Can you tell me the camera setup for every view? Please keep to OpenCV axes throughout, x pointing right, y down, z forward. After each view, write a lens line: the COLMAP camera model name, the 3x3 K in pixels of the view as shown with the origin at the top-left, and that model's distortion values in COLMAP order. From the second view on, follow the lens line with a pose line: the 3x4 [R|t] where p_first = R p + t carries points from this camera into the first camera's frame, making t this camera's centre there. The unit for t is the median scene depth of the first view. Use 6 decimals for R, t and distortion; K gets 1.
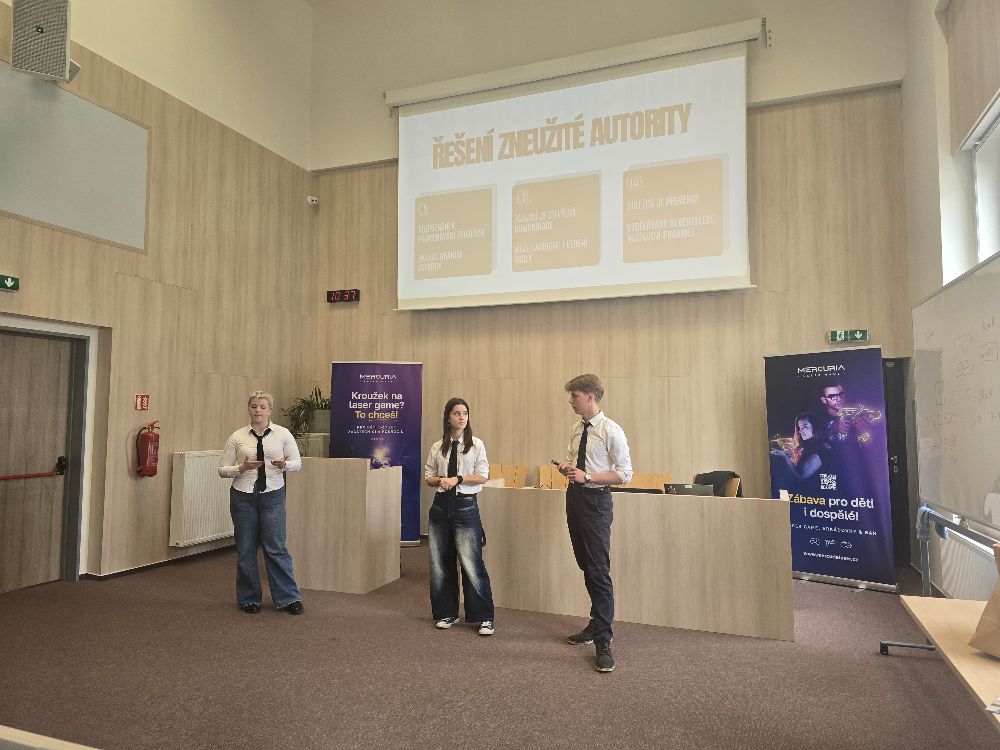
lens RADIAL K [[671.4, 0, 512.7], [0, 671.4, 382.5], [0, 0, 1]] dist [0.047239, -0.038640]
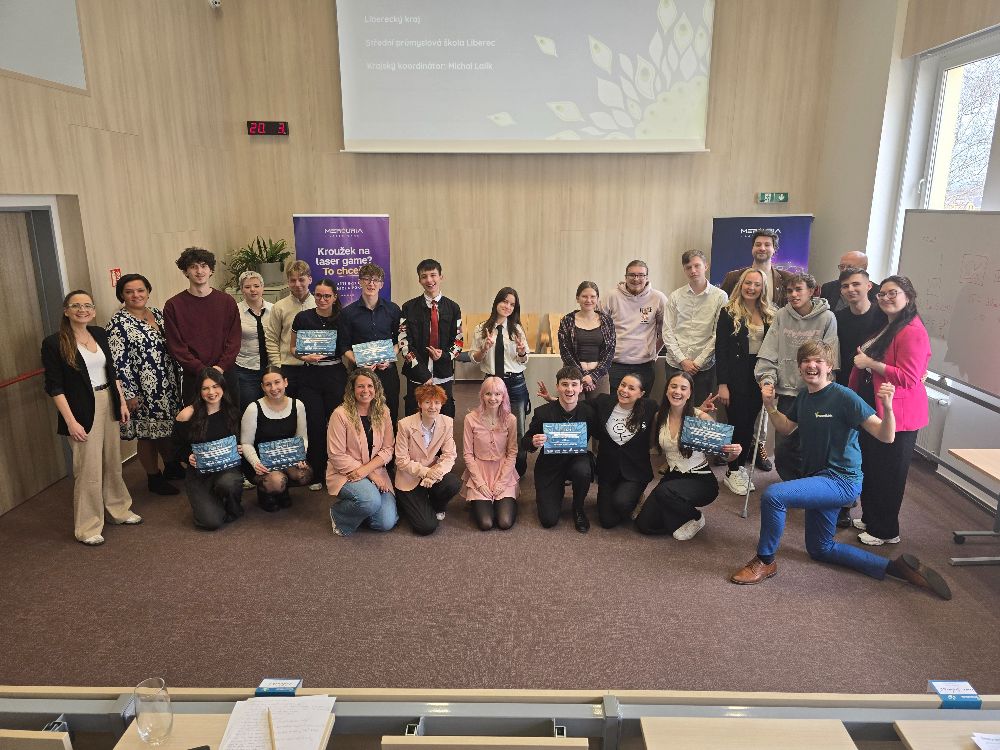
lens RADIAL K [[671.4, 0, 511.0], [0, 671.4, 369.2], [0, 0, 1]] dist [0.047239, -0.038640]
pose [[0.941340, -0.082866, 0.327126, -0.326665], [-0.018710, 0.955074, 0.295778, -0.115792], [-0.336939, -0.284548, 0.897499, 0.003869]]
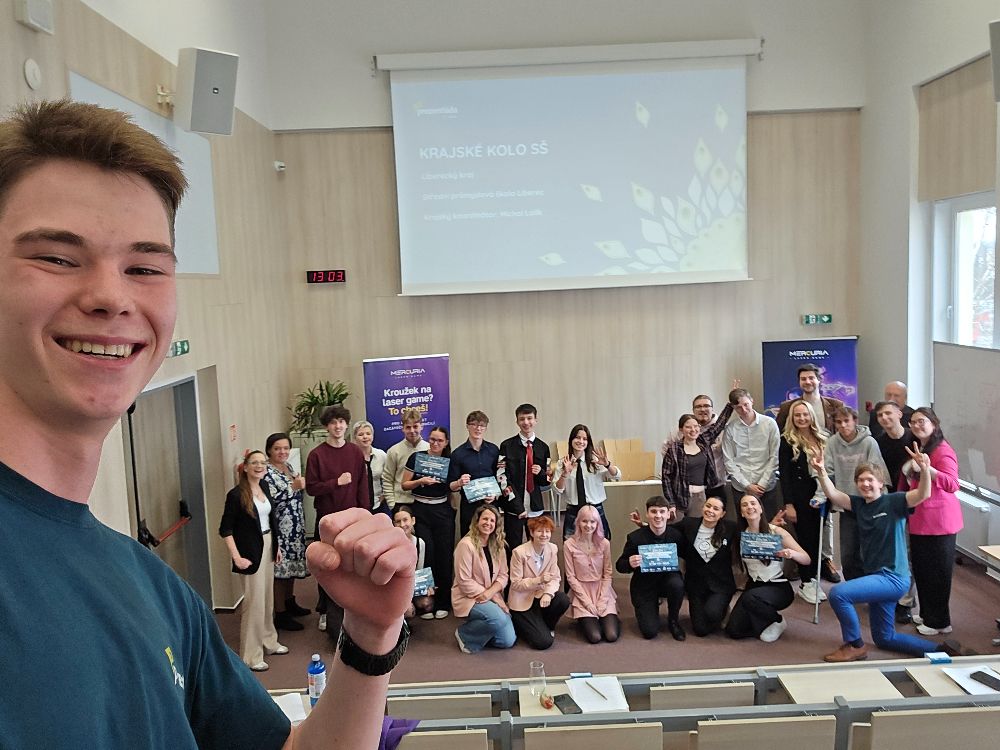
lens RADIAL K [[884.7, 0, 504.6], [0, 884.7, 379.3], [0, 0, 1]] dist [0.063630, -0.109010]
pose [[0.932035, -0.081529, 0.353077, -0.563318], [0.023765, 0.986016, 0.164949, -0.222986], [-0.361587, -0.145347, 0.920939, -0.268913]]
